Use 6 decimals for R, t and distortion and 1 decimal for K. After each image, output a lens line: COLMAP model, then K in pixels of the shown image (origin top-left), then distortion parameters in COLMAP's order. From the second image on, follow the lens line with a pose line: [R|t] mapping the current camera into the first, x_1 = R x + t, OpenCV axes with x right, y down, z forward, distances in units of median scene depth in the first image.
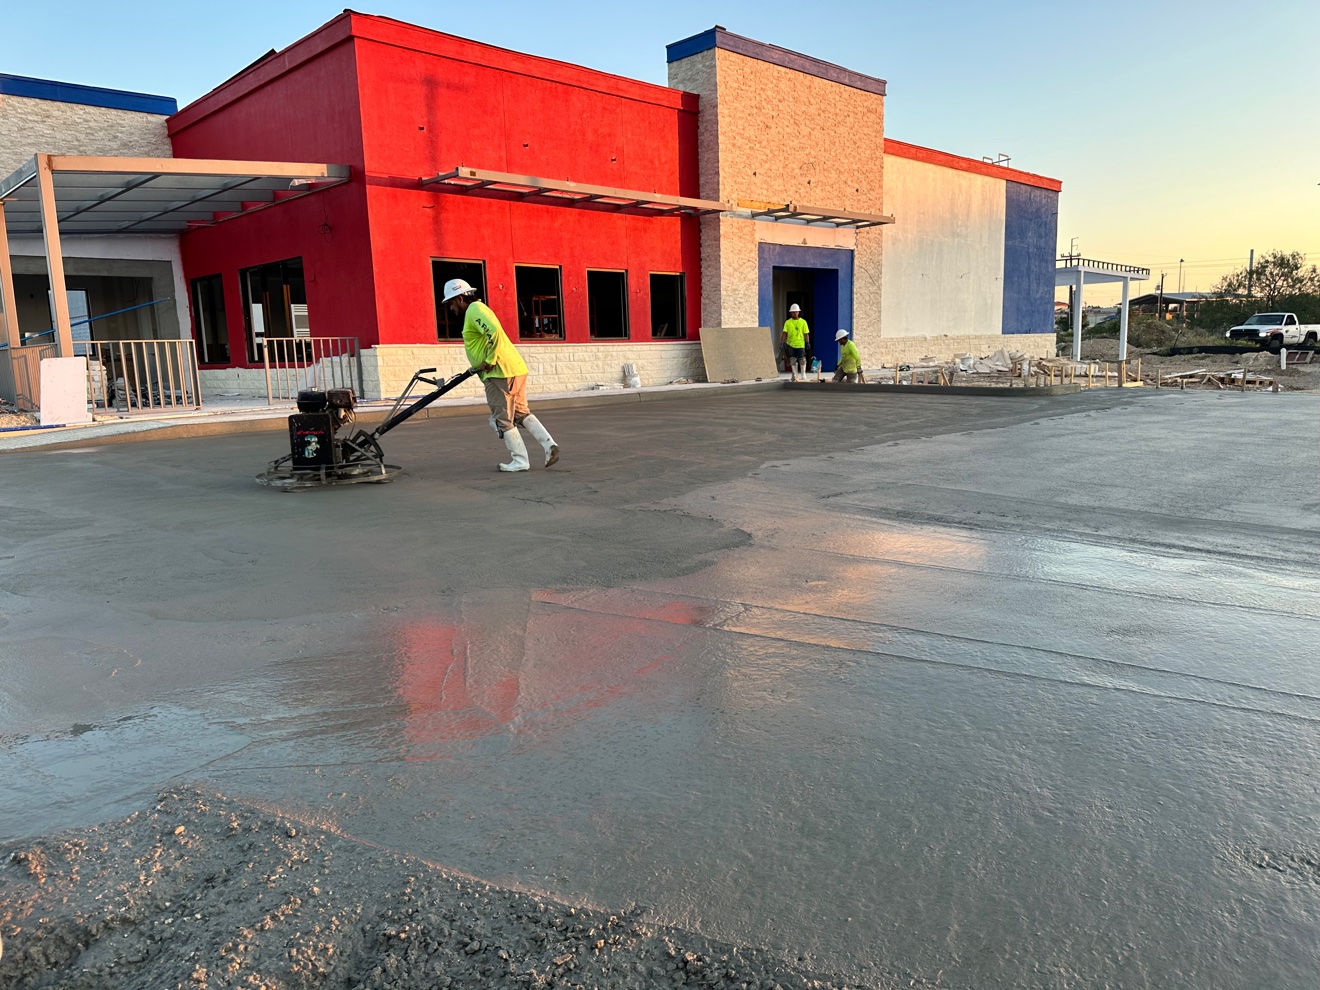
lens RADIAL K [[921.6, 0, 655.3], [0, 921.6, 507.1], [0, 0, 1]] dist [0.030174, -0.053407]
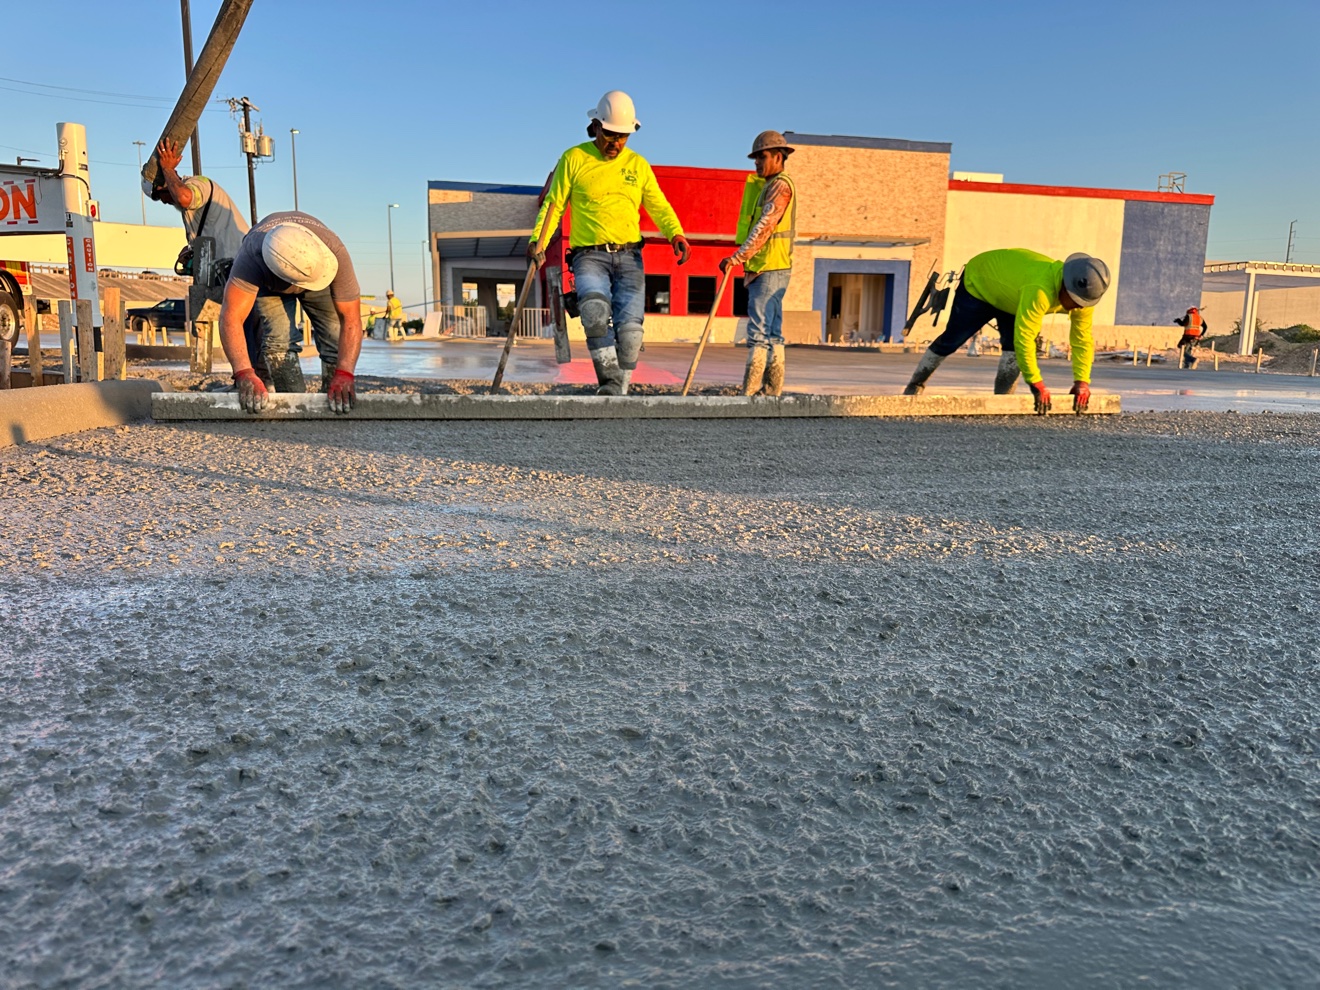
lens RADIAL K [[921.6, 0, 656.5], [0, 921.6, 508.8], [0, 0, 1]] dist [0.030174, -0.053407]
pose [[0.839241, 0.138006, -0.525955, 0.789002], [-0.129870, 0.990136, 0.052575, 0.100022], [0.528023, 0.024183, 0.848886, -0.512782]]
